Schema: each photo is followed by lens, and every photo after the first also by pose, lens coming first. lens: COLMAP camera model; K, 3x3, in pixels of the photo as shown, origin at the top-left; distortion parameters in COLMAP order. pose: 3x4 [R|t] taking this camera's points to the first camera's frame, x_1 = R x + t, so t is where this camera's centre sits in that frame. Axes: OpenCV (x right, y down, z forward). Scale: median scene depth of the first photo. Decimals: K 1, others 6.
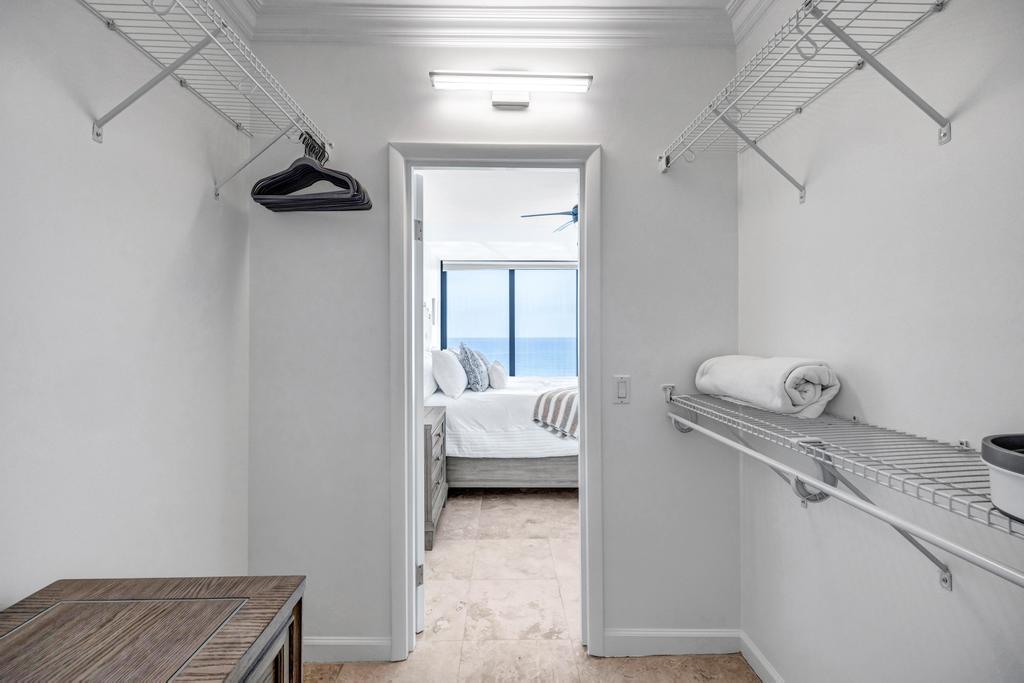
lens RADIAL K [[432.2, 0, 513.3], [0, 432.2, 337.3], [0, 0, 1]] dist [-0.000154, 0.000001]
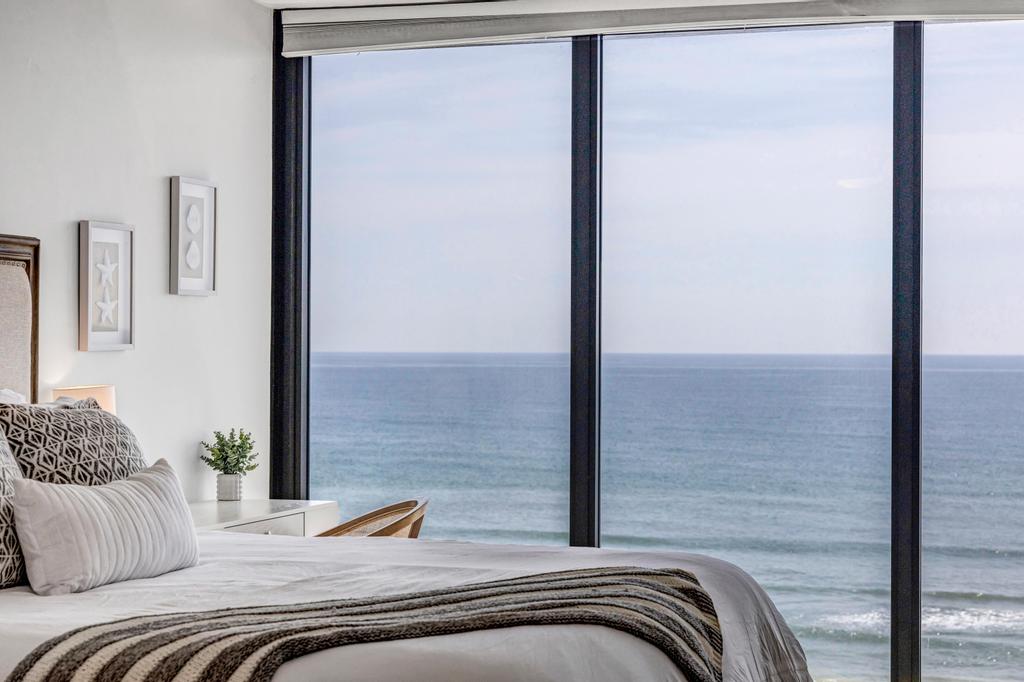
lens RADIAL K [[1873.1, 0, 513.5], [0, 1873.1, 342.8], [0, 0, 1]] dist [0.023167, 0.000000]
pose [[0.946042, 0.010846, -0.323863, 0.507460], [-0.012911, 0.999908, -0.004228, -0.002031], [0.323787, 0.008181, 0.946094, 0.216686]]
